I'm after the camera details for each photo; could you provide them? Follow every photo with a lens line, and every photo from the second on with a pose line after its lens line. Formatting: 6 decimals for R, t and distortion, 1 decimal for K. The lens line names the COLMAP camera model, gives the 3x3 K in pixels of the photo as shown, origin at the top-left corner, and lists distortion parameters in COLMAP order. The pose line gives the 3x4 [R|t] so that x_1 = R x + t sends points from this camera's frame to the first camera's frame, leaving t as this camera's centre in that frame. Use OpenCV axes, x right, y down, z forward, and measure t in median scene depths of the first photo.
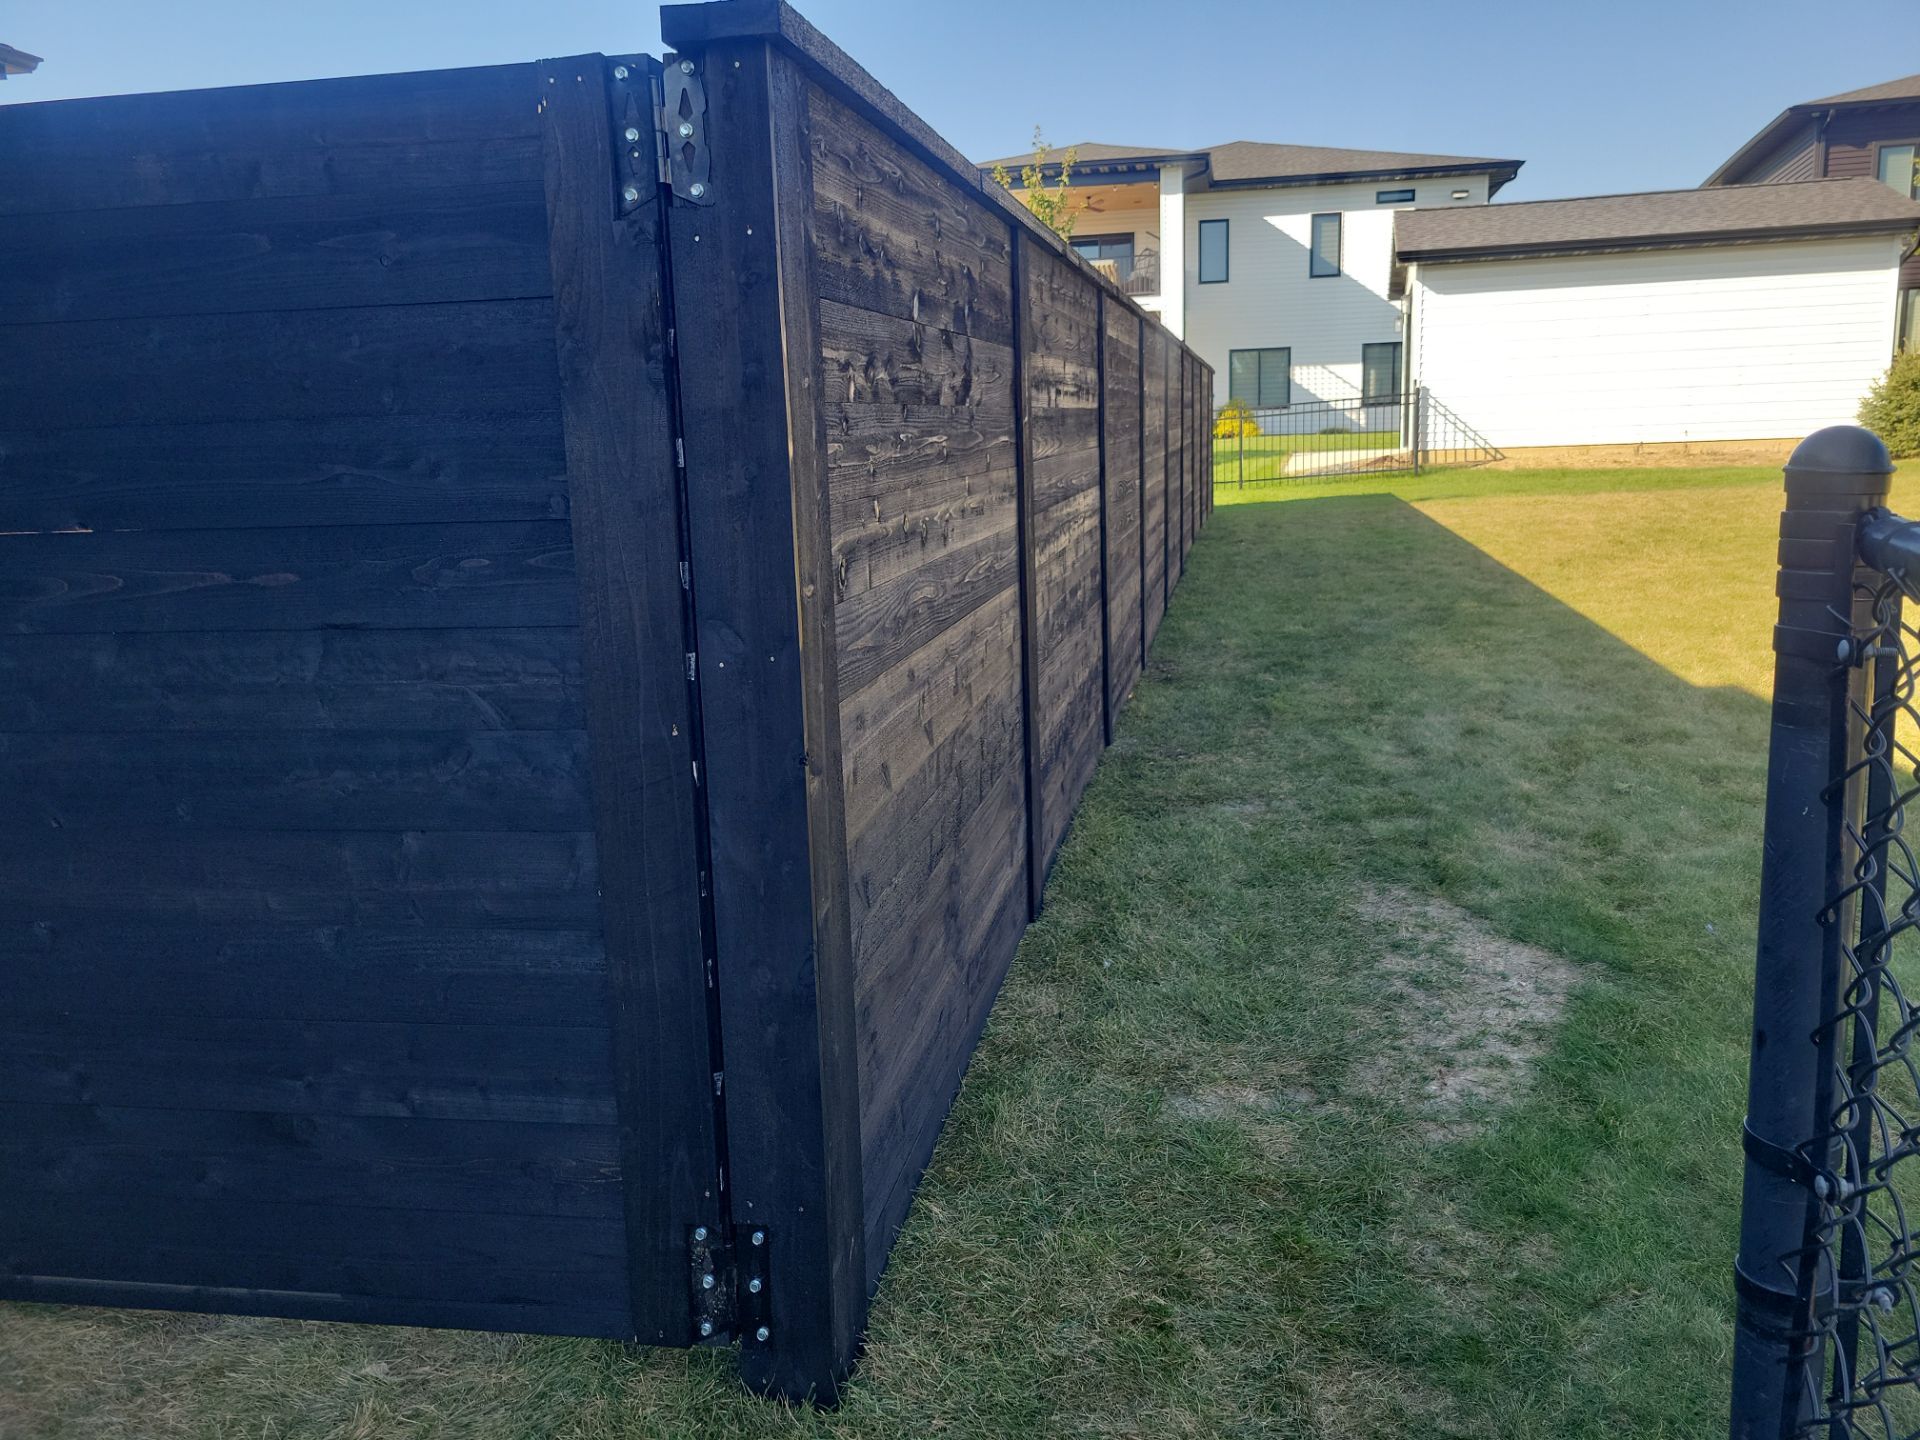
lens RADIAL K [[1455.9, 0, 974.8], [0, 1455.9, 710.5], [0, 0, 1]] dist [0.051042, -0.030073]
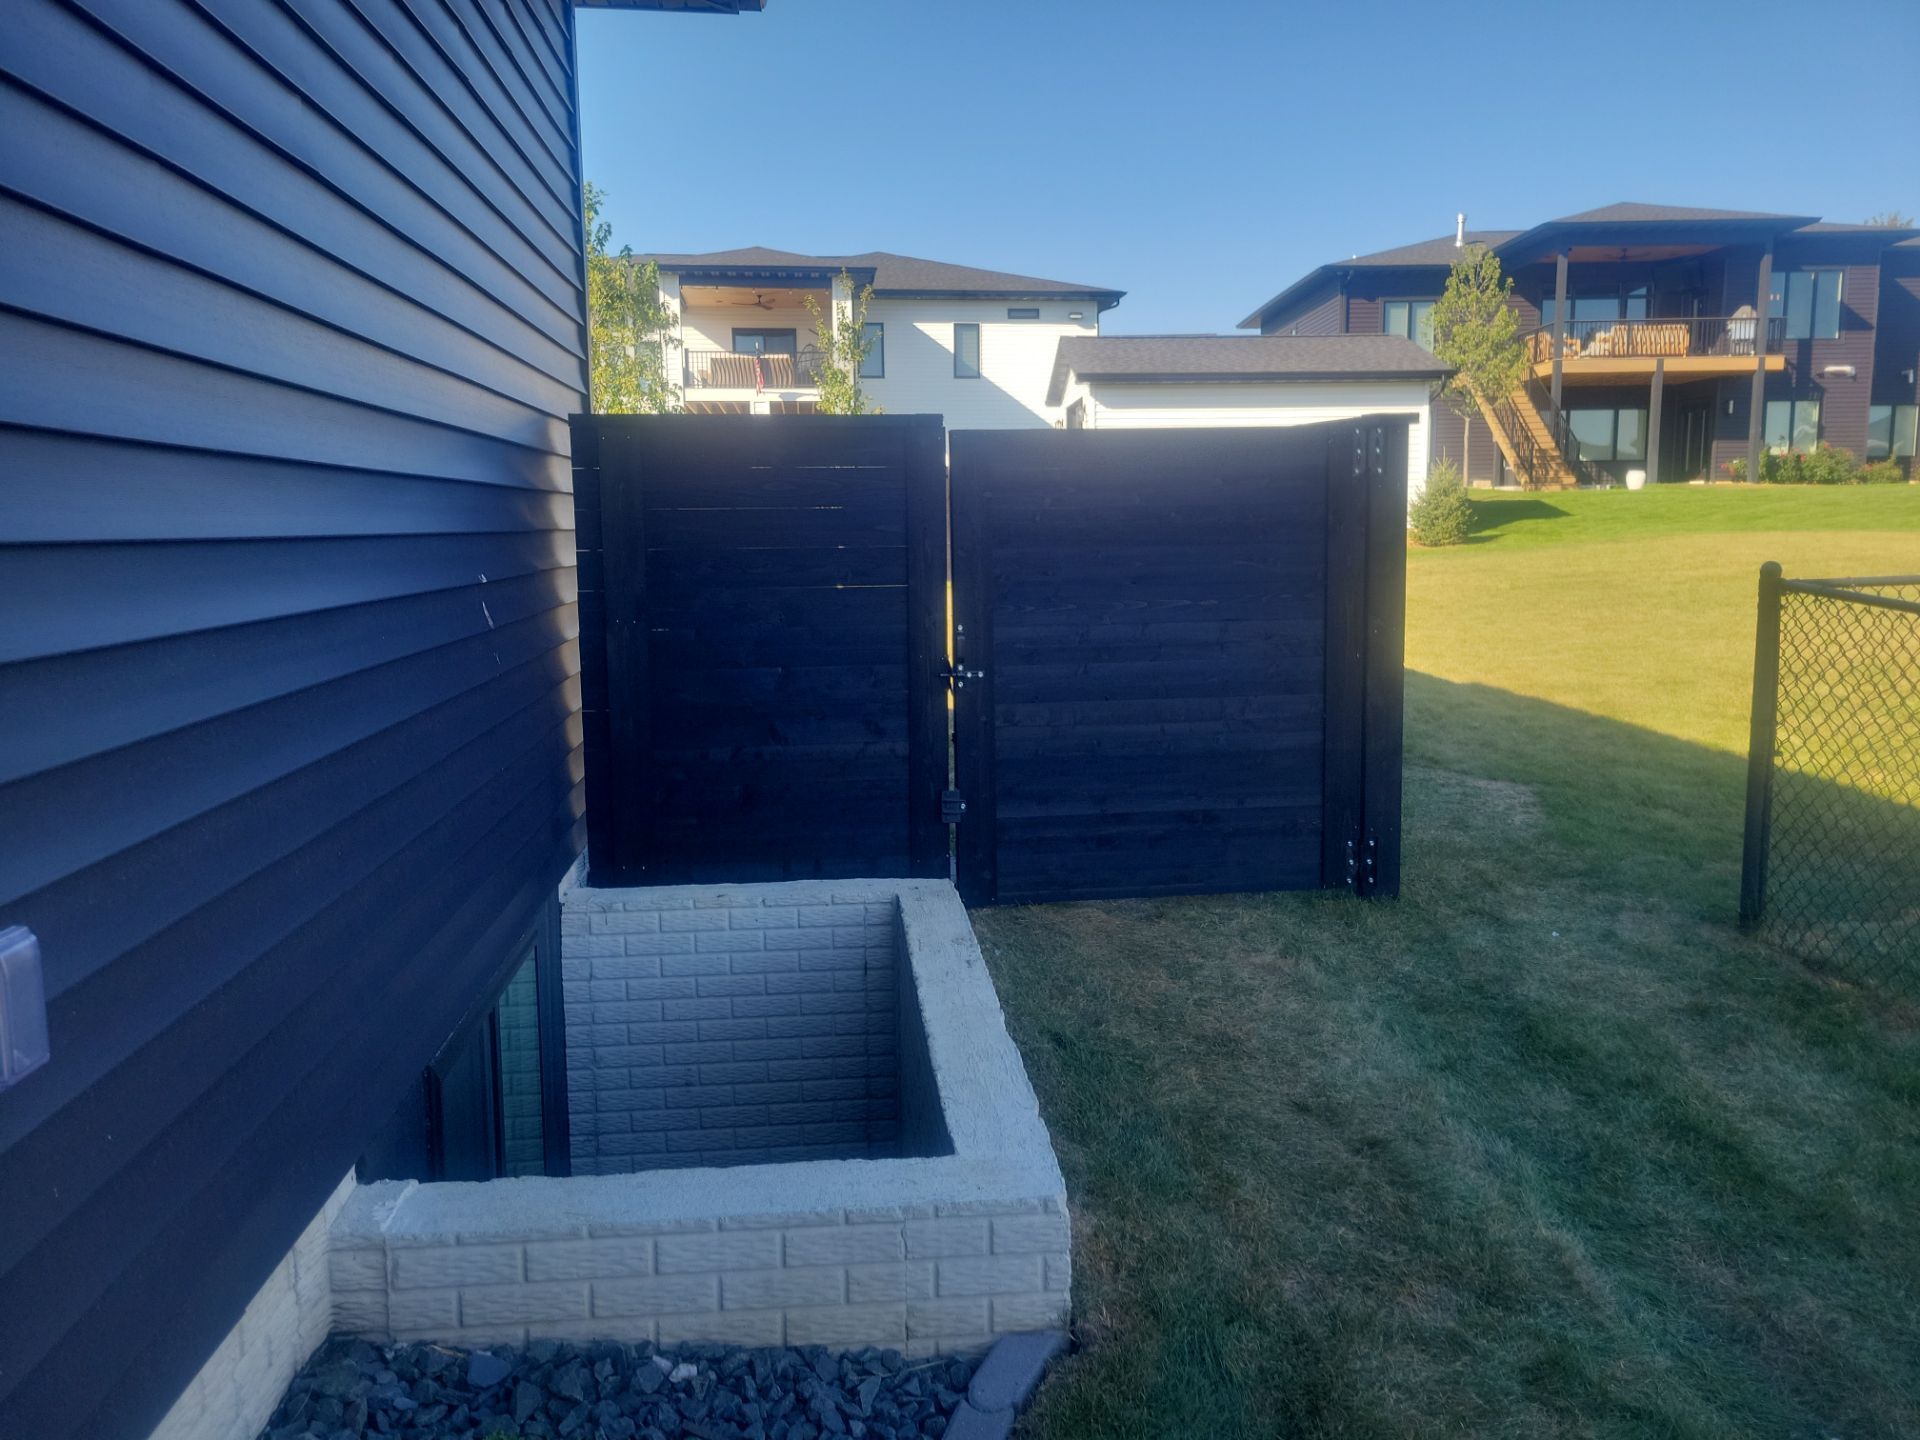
lens RADIAL K [[1455.9, 0, 964.2], [0, 1455.9, 716.6], [0, 0, 1]] dist [0.051042, -0.030073]
pose [[0.957506, -0.020163, 0.287708, -1.148378], [0.032297, 0.998775, -0.037488, 0.140471], [-0.286600, 0.045187, 0.956984, -0.970492]]
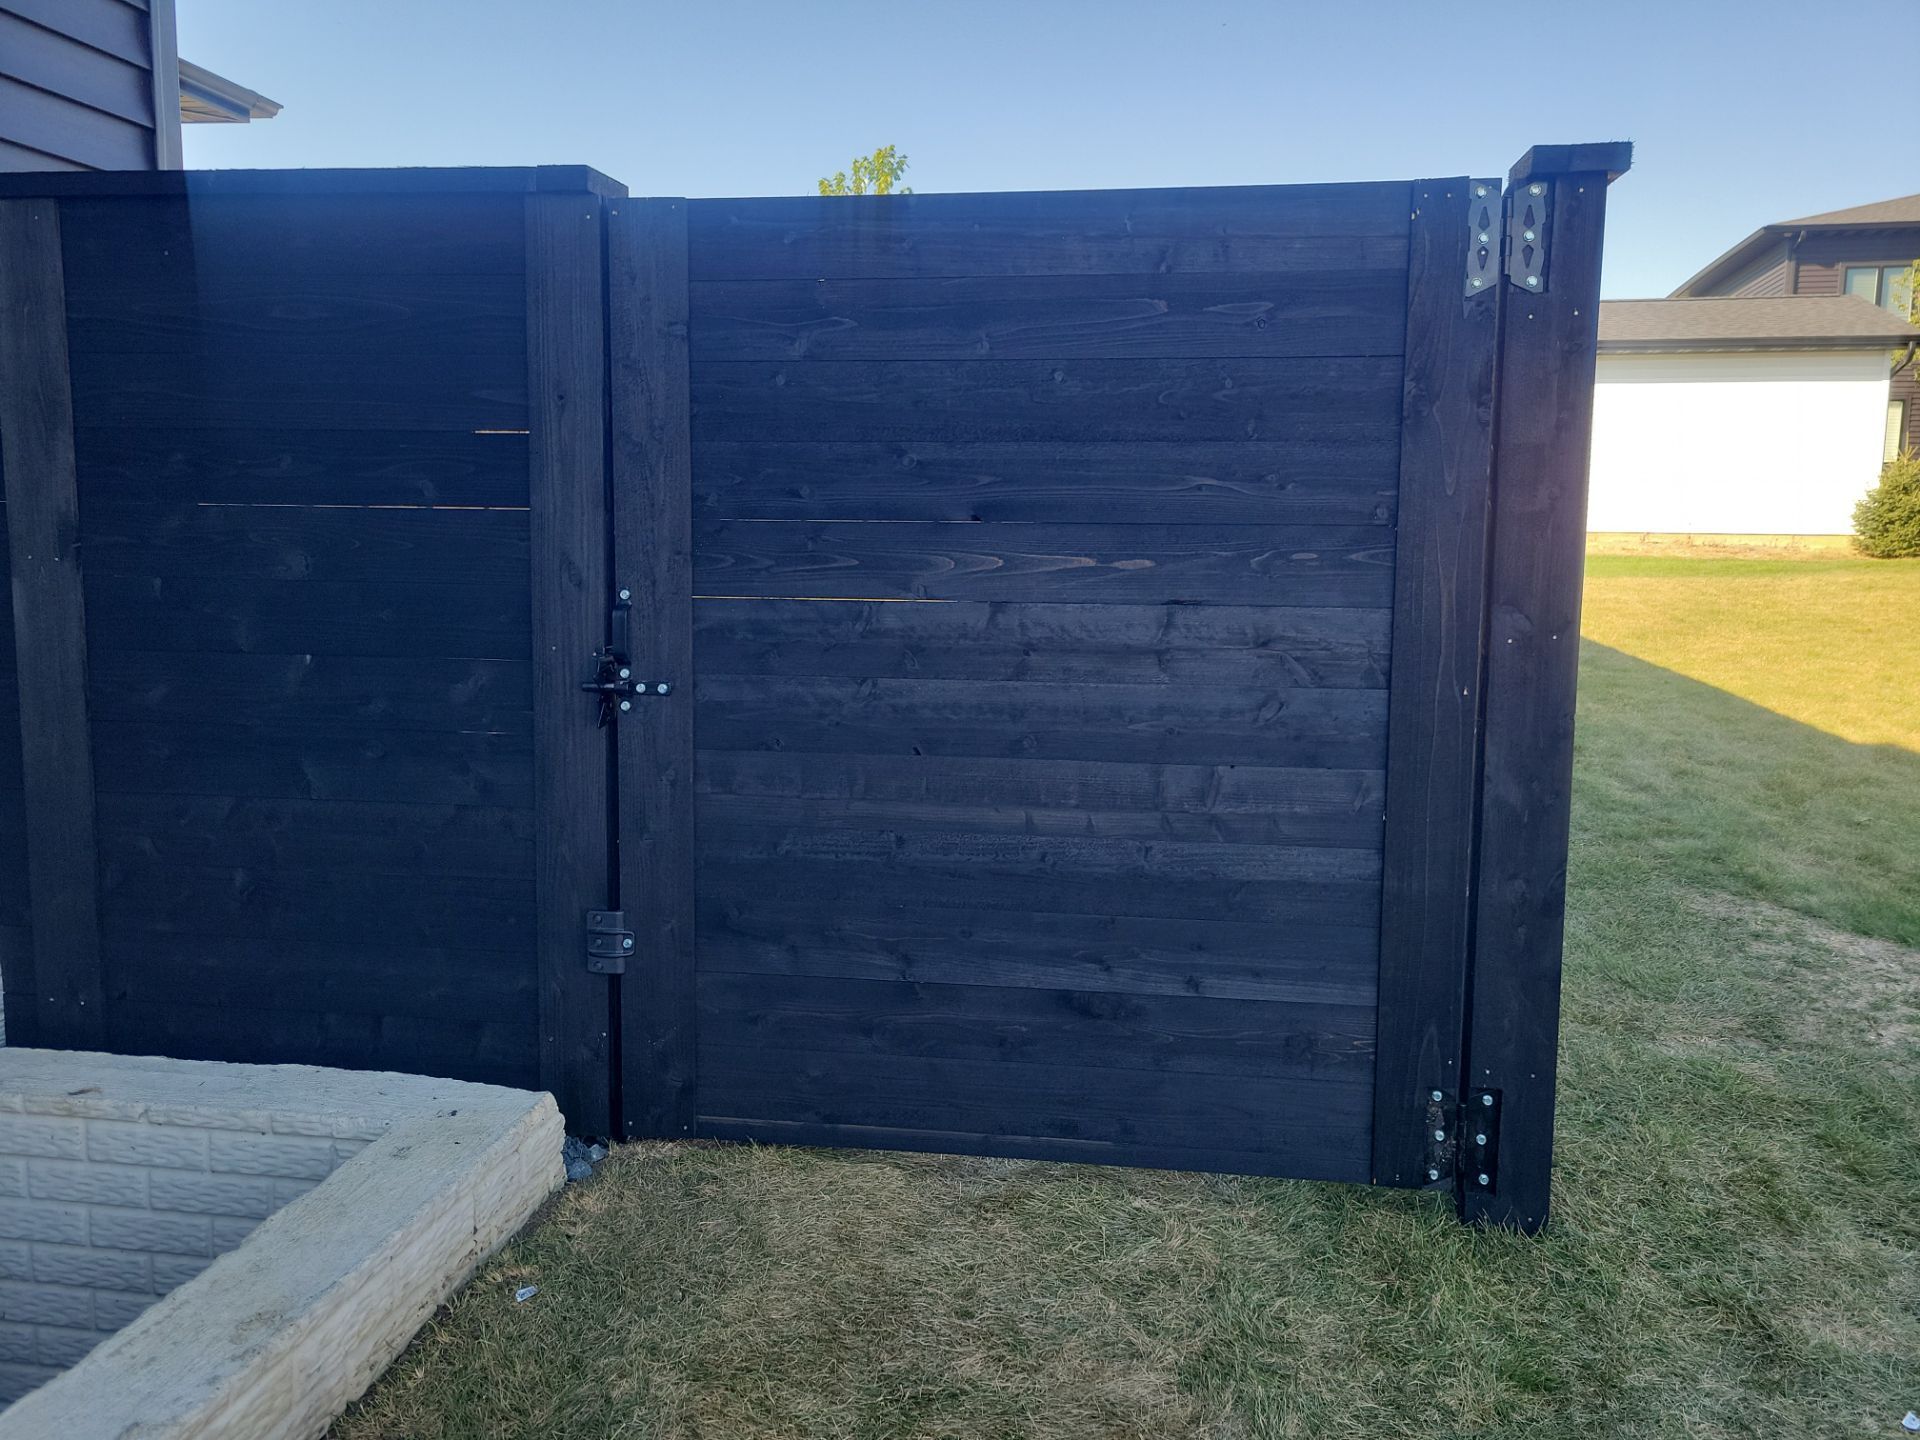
lens RADIAL K [[1455.9, 0, 969.6], [0, 1455.9, 701.4], [0, 0, 1]] dist [0.051042, -0.030073]
pose [[0.998529, 0.039464, 0.037184, -0.453124], [-0.037571, 0.998027, -0.050304, 0.068485], [-0.039095, 0.048833, 0.998042, -0.178062]]
